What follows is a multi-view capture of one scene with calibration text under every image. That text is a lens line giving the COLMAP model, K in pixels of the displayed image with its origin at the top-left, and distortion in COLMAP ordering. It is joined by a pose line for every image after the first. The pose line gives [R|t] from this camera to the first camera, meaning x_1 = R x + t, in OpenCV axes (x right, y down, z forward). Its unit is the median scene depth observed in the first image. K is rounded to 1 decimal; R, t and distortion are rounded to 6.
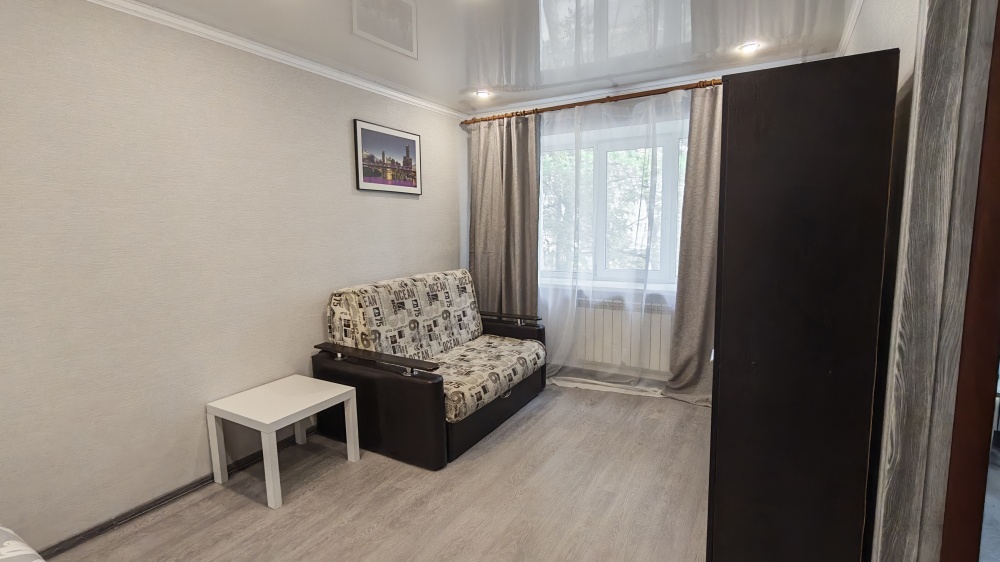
lens RADIAL K [[459.4, 0, 509.8], [0, 459.4, 274.8], [0, 0, 1]] dist [0.000582, -0.000885]
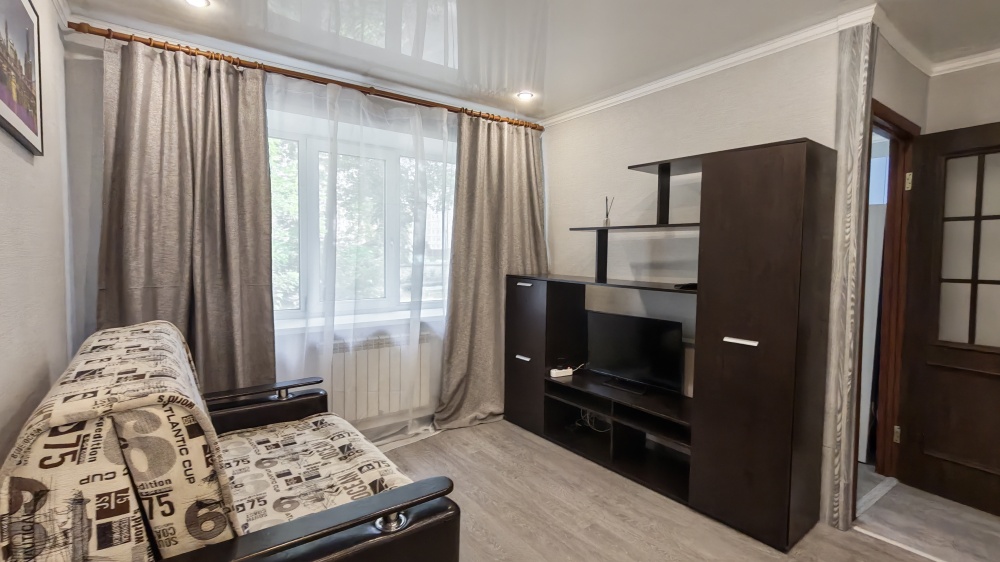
lens RADIAL K [[459.4, 0, 502.5], [0, 459.4, 274.2], [0, 0, 1]] dist [0.000582, -0.000885]
pose [[0.386576, -0.022456, 0.921984, -0.553732], [0.087934, 0.996047, -0.012610, -0.031380], [-0.918056, 0.085948, 0.387022, 0.602660]]
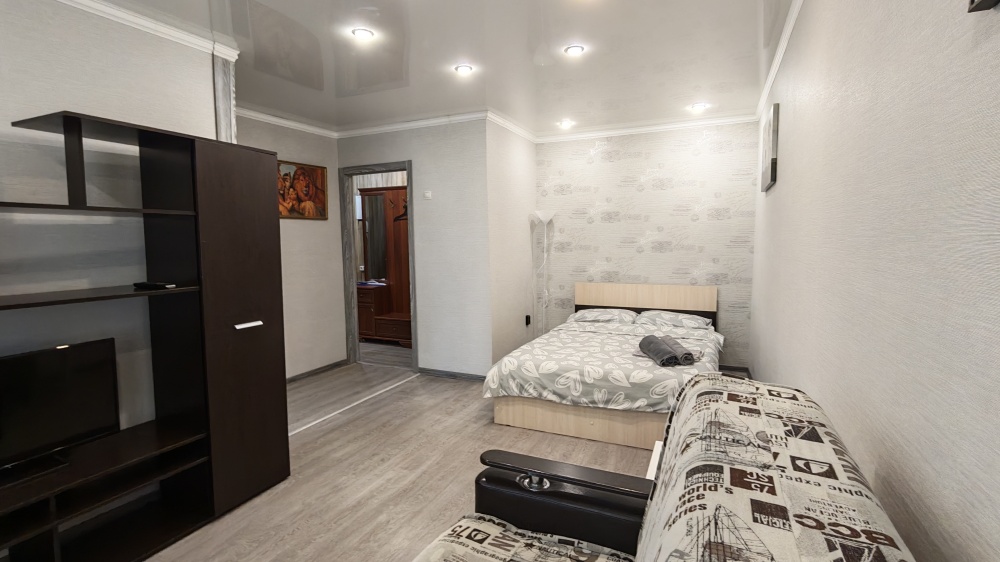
lens RADIAL K [[459.4, 0, 505.1], [0, 459.4, 277.5], [0, 0, 1]] dist [0.000582, -0.000885]
pose [[-0.994832, 0.034258, -0.095583, -0.112206], [0.014558, 0.979763, 0.199630, -0.132661], [0.100488, 0.197207, -0.975198, 1.339783]]
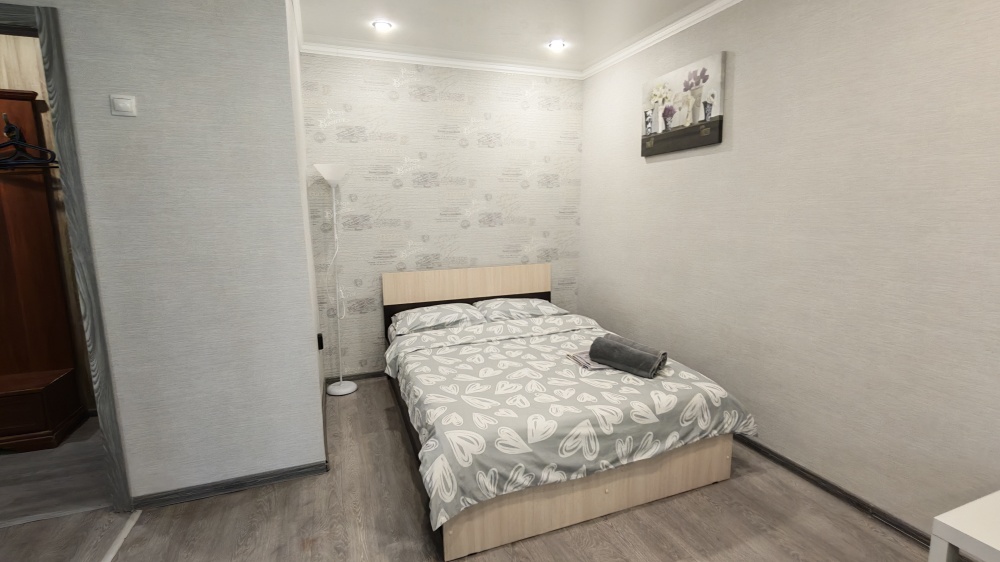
lens RADIAL K [[459.4, 0, 509.8], [0, 459.4, 277.1], [0, 0, 1]] dist [0.000582, -0.000885]
pose [[-0.628783, 0.138260, -0.765190, 0.163103], [-0.067689, 0.970597, 0.230997, -0.055023], [0.774629, 0.197042, -0.600936, 0.661091]]
